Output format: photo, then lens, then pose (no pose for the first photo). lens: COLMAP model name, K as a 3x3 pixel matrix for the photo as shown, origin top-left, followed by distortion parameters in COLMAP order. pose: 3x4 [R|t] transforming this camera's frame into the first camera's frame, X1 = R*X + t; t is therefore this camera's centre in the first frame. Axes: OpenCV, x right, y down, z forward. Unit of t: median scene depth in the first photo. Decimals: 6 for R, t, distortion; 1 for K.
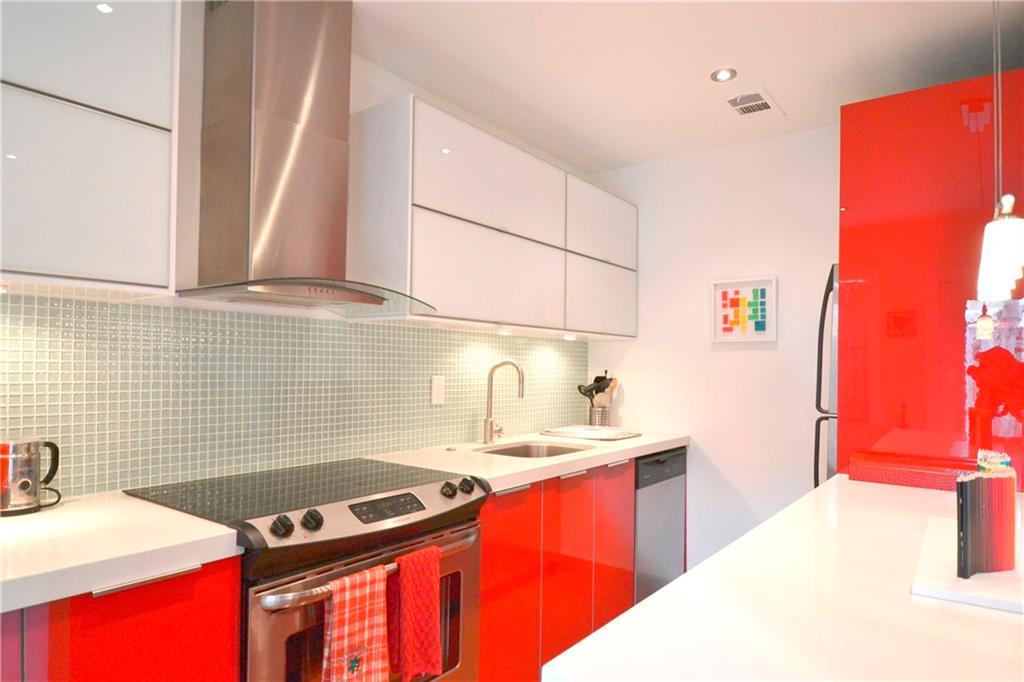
lens RADIAL K [[613.8, 0, 524.1], [0, 613.8, 359.1], [0, 0, 1]] dist [-0.000062, -0.004844]
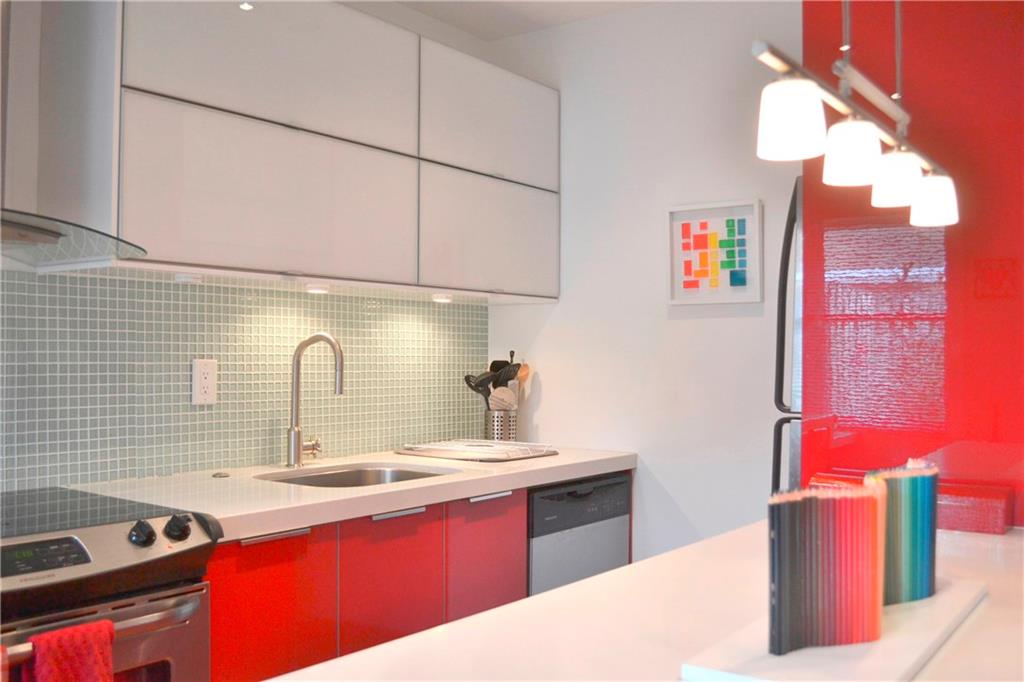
lens RADIAL K [[982.9, 0, 512.0], [0, 982.9, 341.0], [0, 0, 1]] dist [-0.064878, -0.003890]
pose [[0.999966, -0.006385, 0.005258, 0.168361], [0.006394, 0.999978, -0.001561, 0.012043], [-0.005248, 0.001594, 0.999985, -0.003963]]
